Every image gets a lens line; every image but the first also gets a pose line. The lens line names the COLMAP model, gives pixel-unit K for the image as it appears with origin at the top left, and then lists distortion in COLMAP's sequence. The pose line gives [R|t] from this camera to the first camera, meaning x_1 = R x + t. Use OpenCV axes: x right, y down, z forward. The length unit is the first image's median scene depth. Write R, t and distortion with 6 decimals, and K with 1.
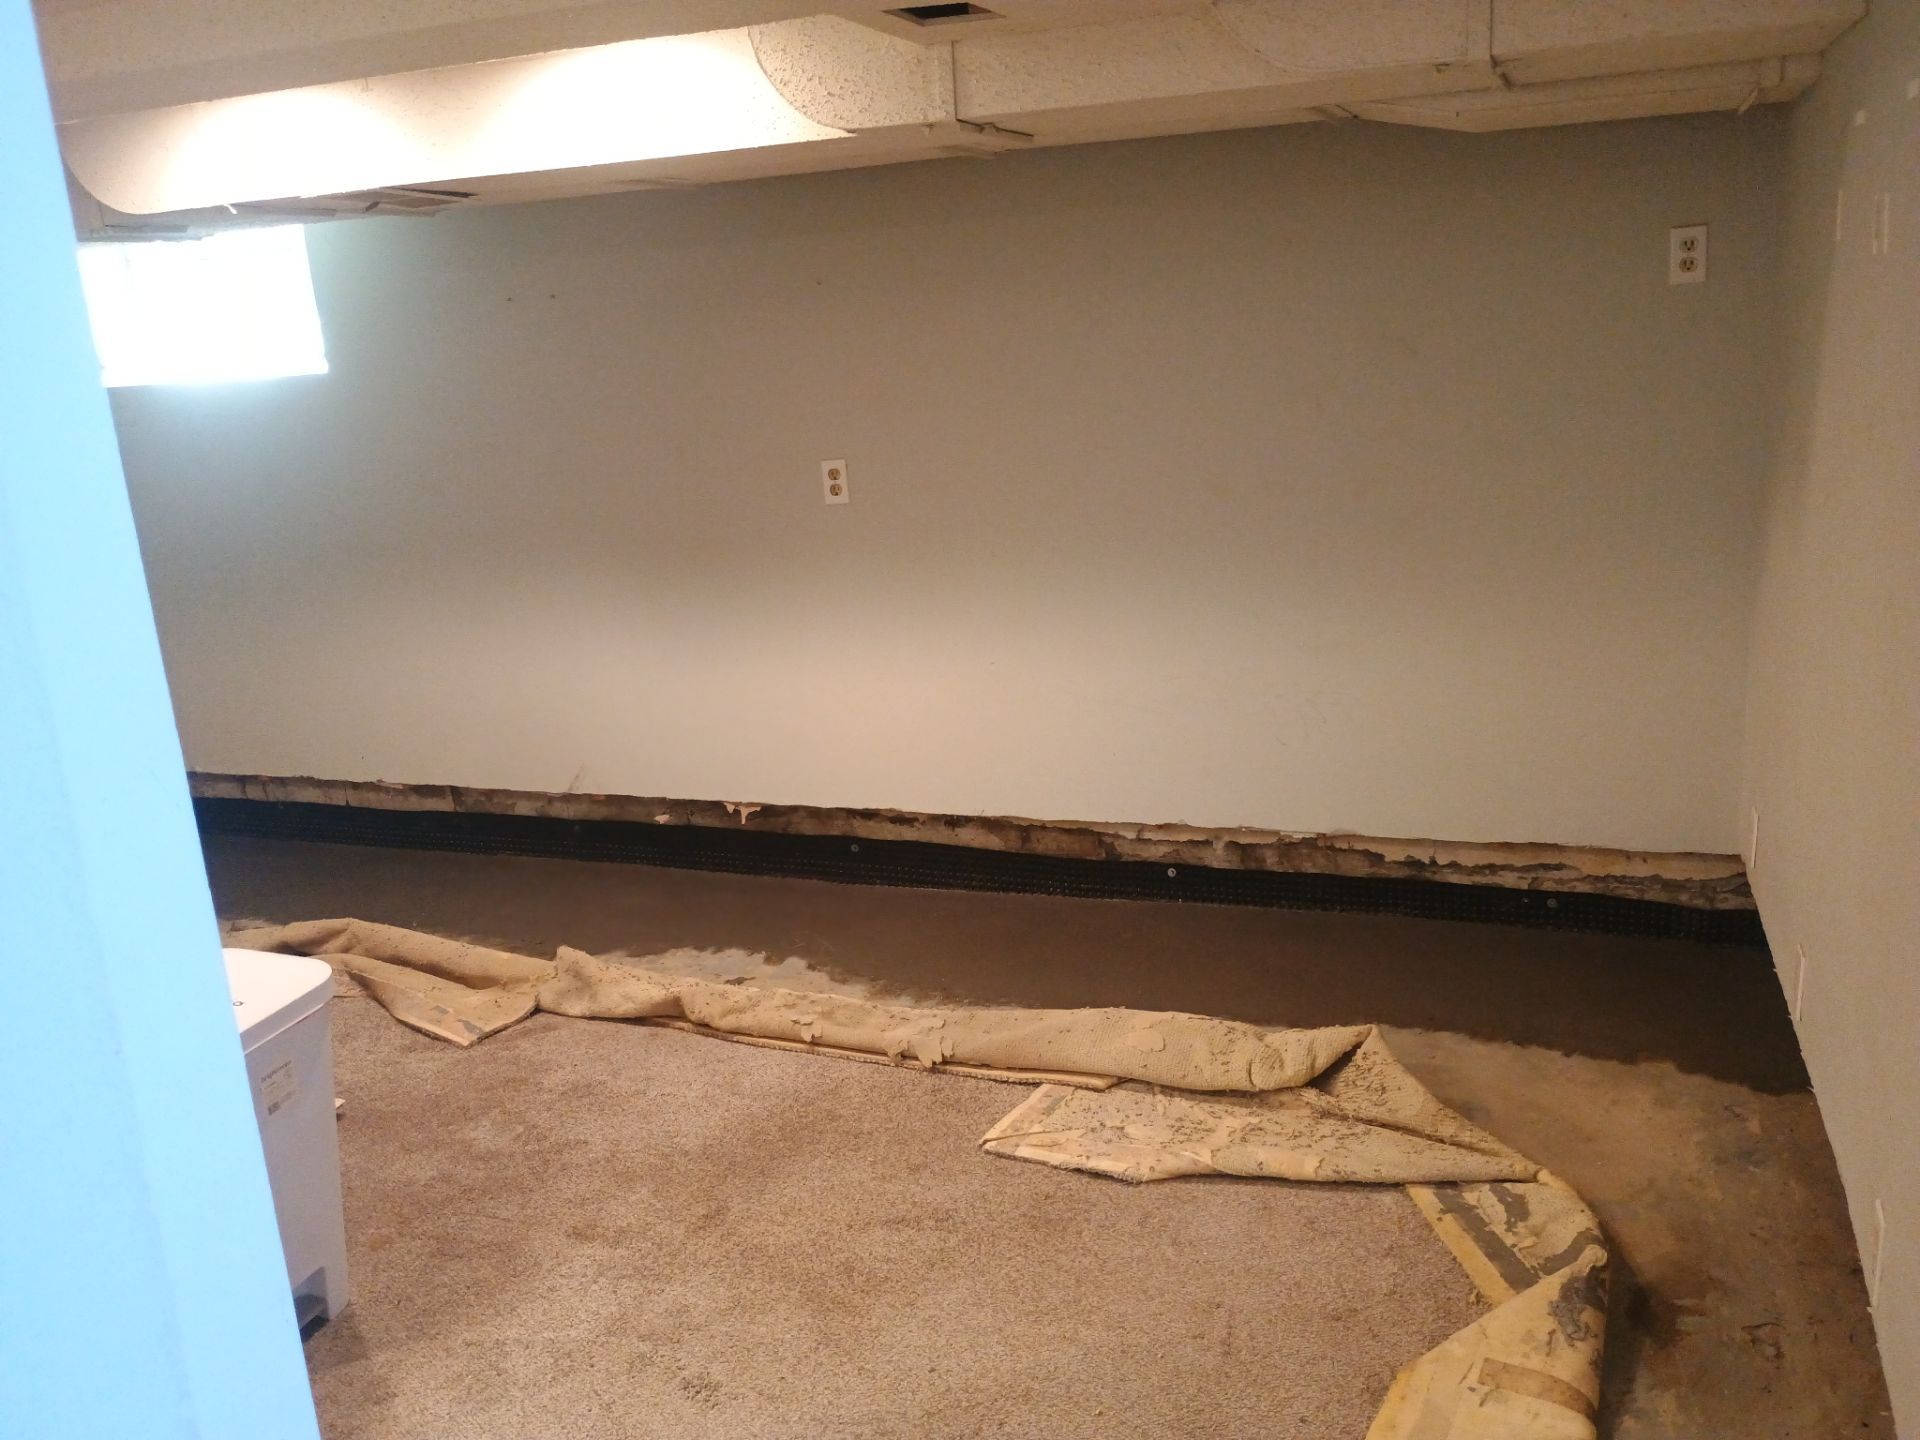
lens RADIAL K [[1665.5, 0, 963.7], [0, 1665.5, 734.1], [0, 0, 1]] dist [0.050674, -0.046653]
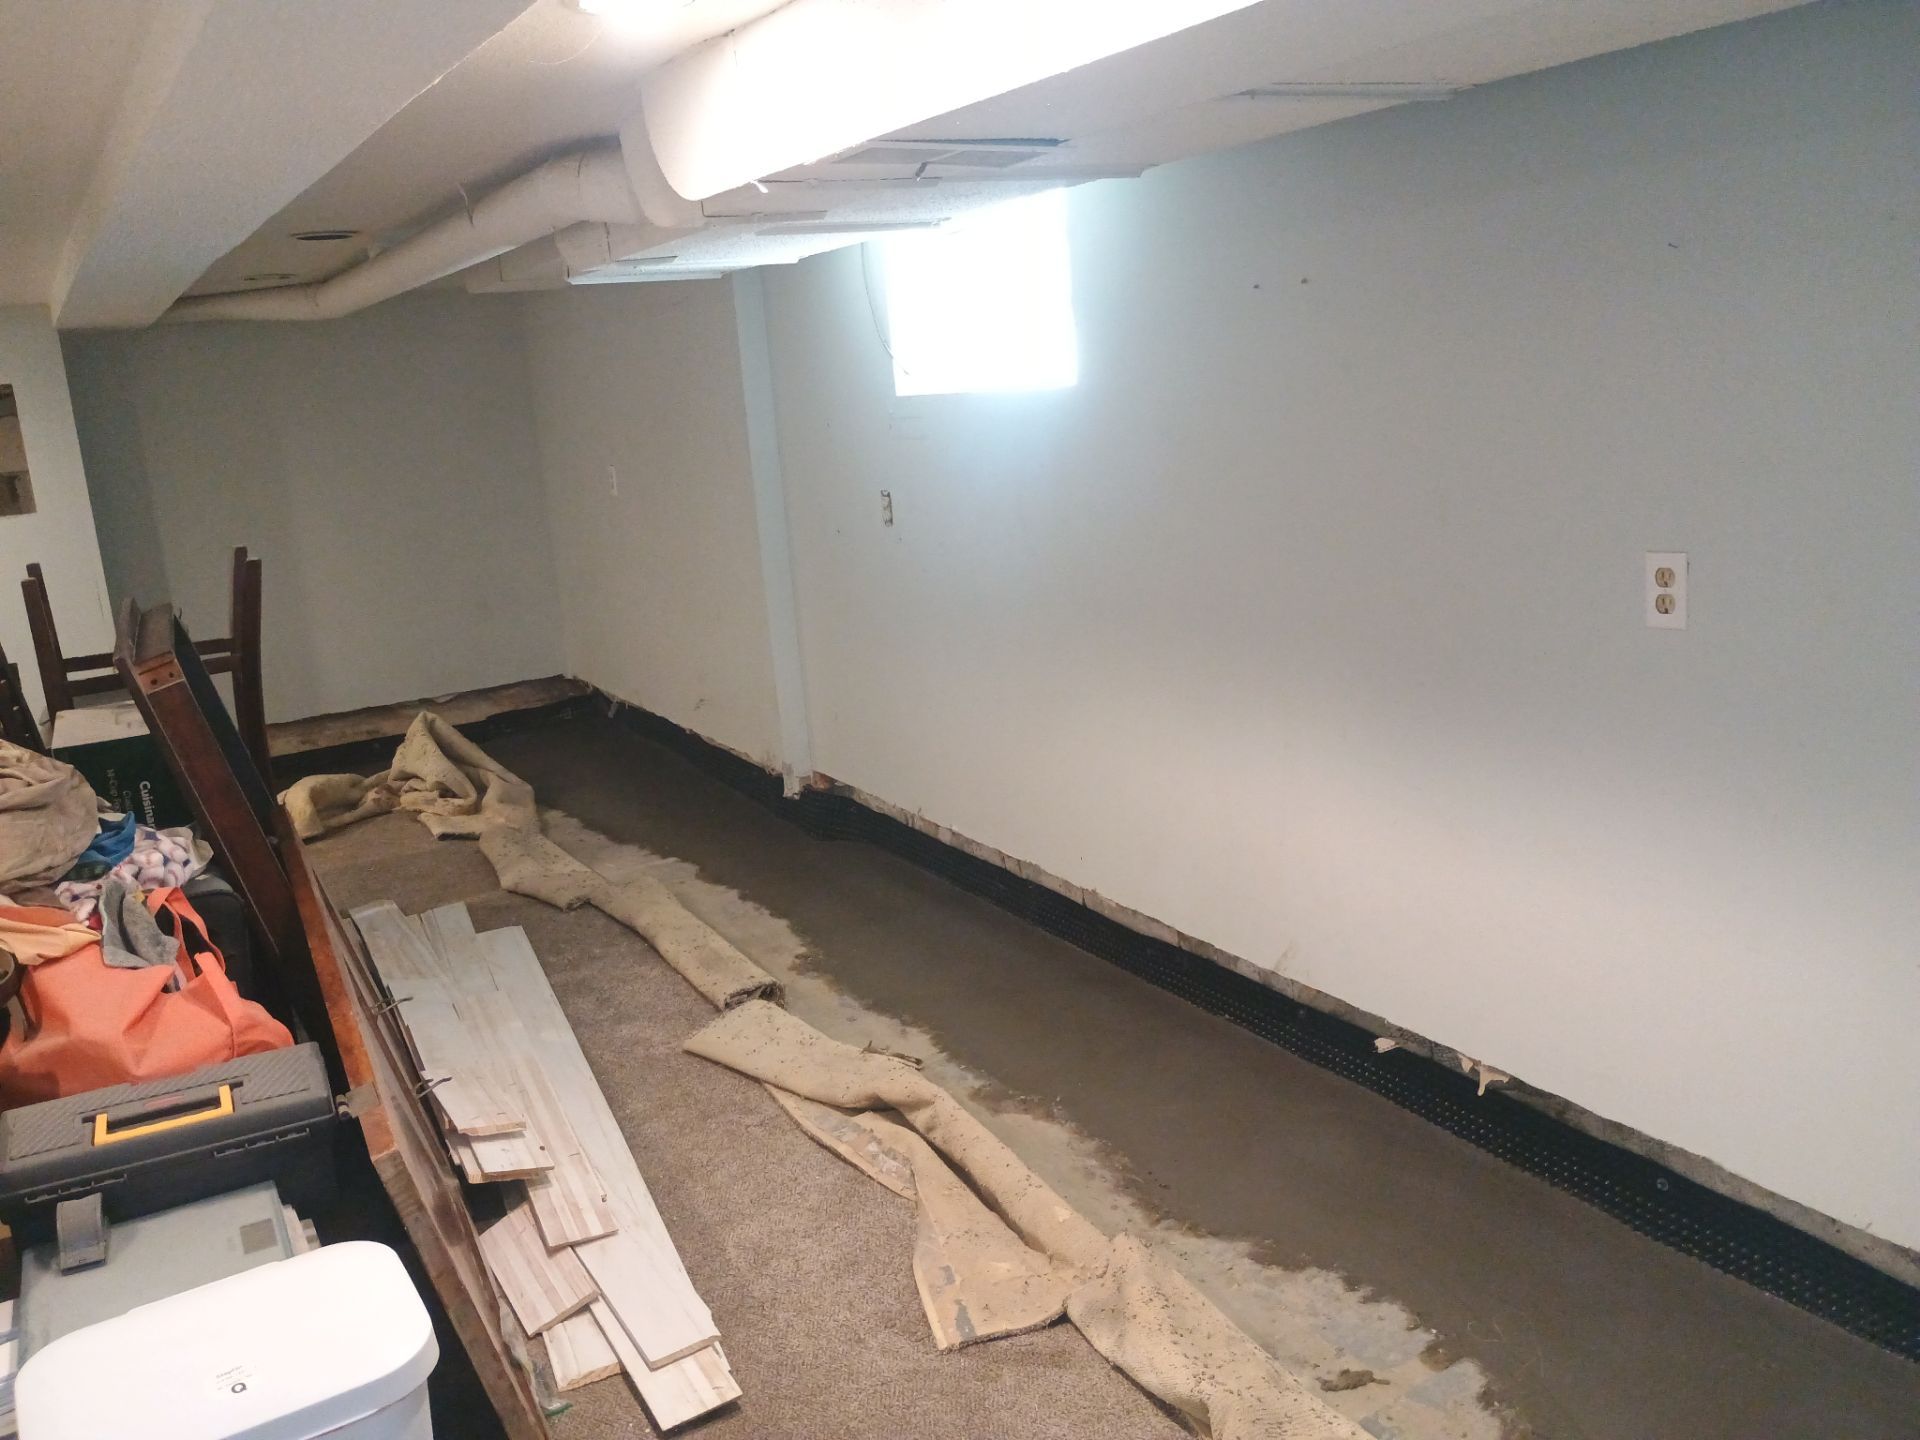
lens RADIAL K [[1665.5, 0, 956.5], [0, 1665.5, 716.6], [0, 0, 1]] dist [0.050674, -0.046653]
pose [[0.768361, 0.139251, -0.624685, 0.112660], [-0.131211, 0.989585, 0.059204, -0.120618], [0.626423, 0.036476, 0.778629, 0.433666]]
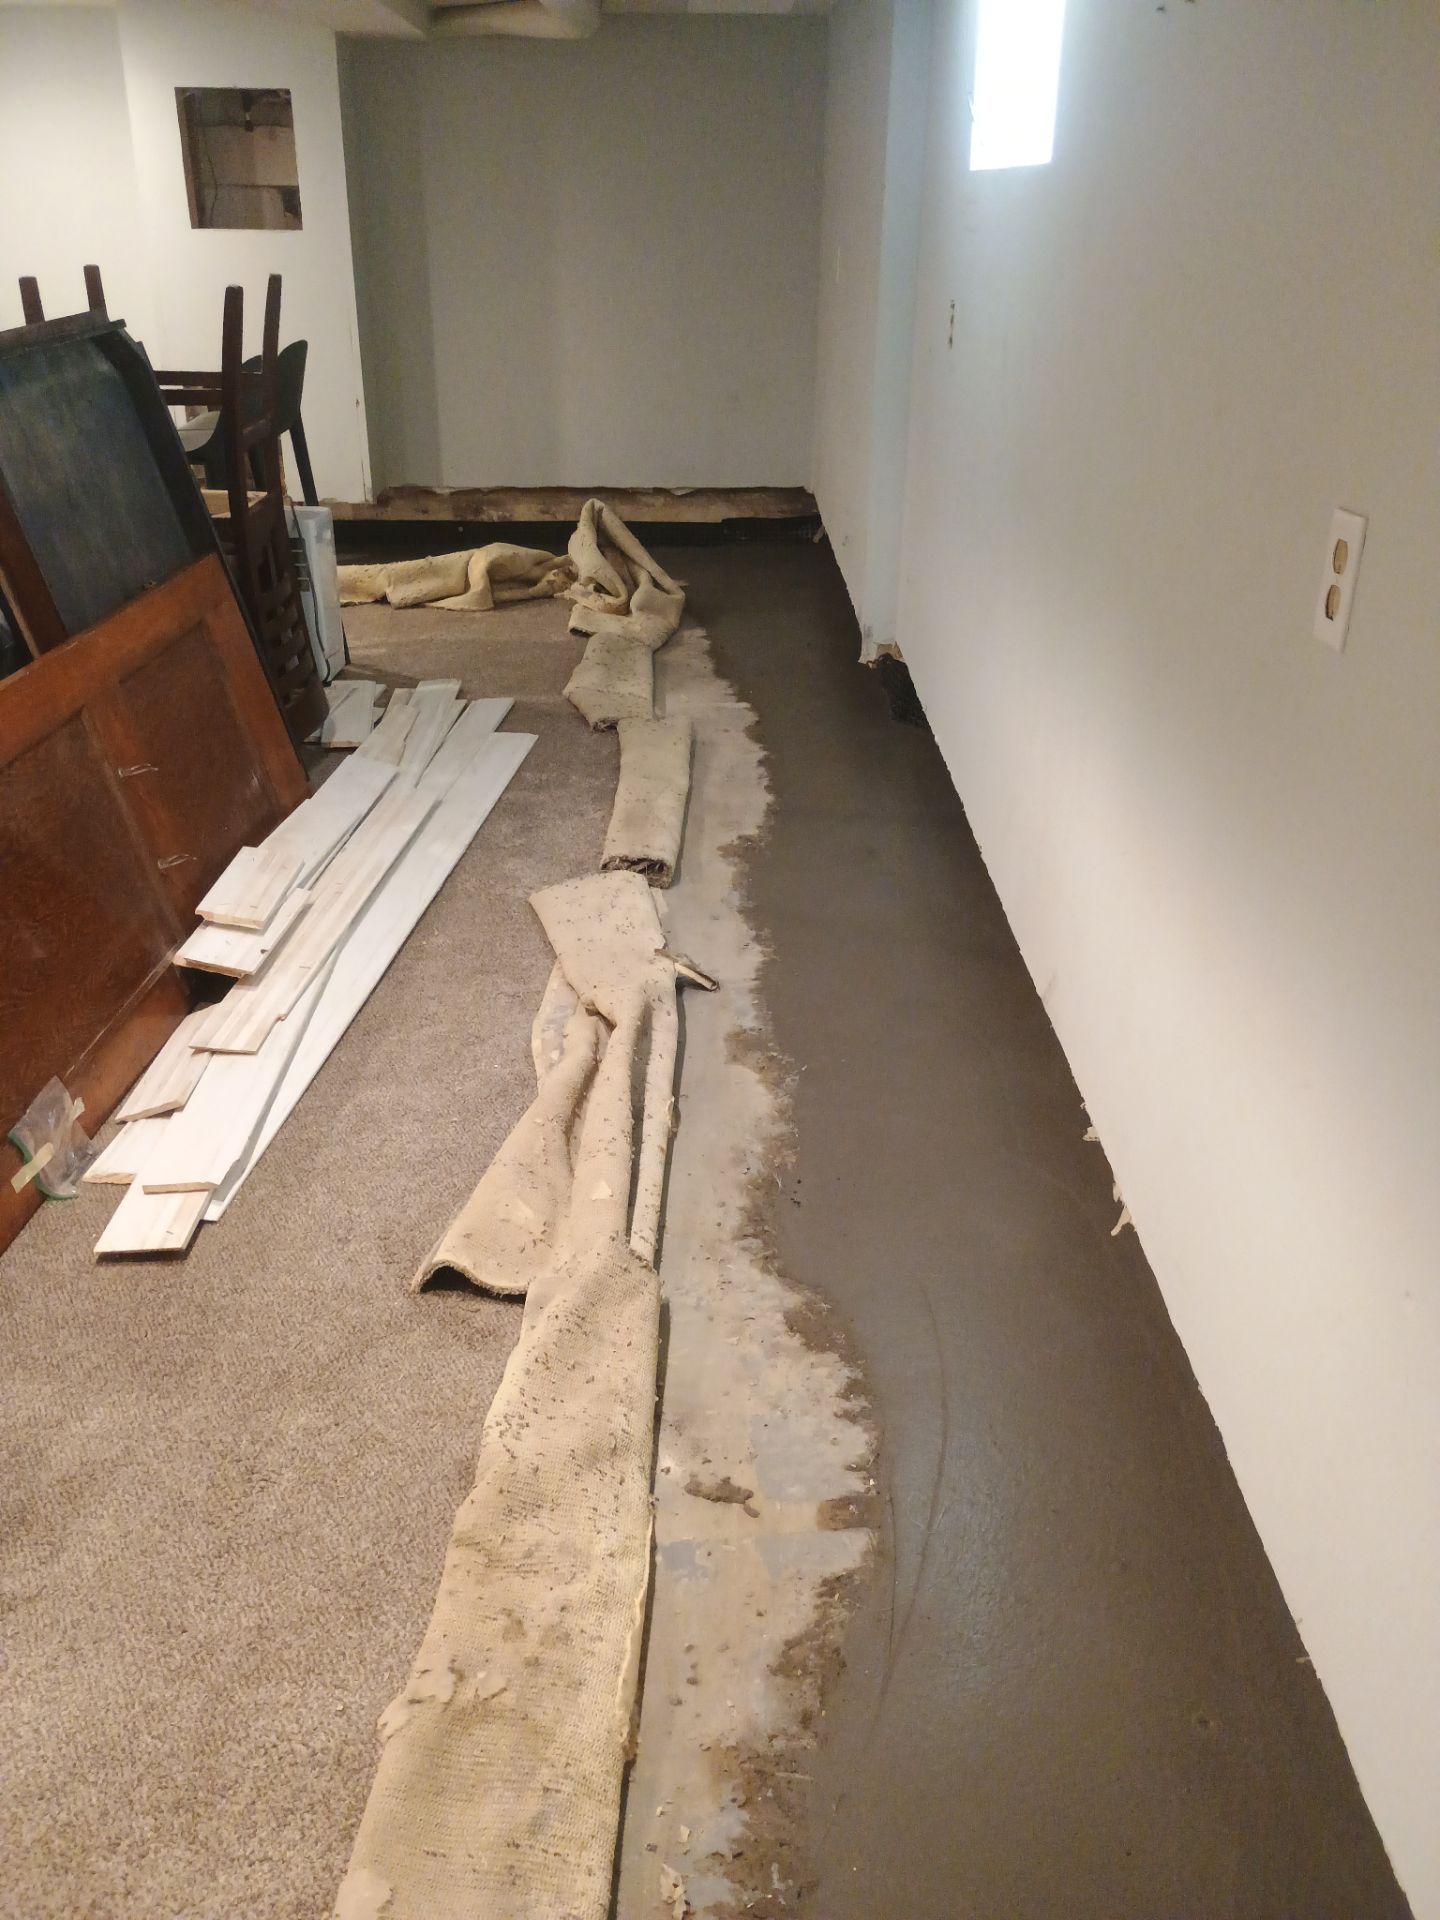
lens RADIAL K [[1665.5, 0, 718.8], [0, 1665.5, 971.5], [0, 0, 1]] dist [0.050674, -0.046653]
pose [[0.356525, 0.458118, -0.814259, 0.213459], [-0.262773, 0.885519, 0.383154, -0.195314], [0.896571, 0.077362, 0.436091, 0.810778]]
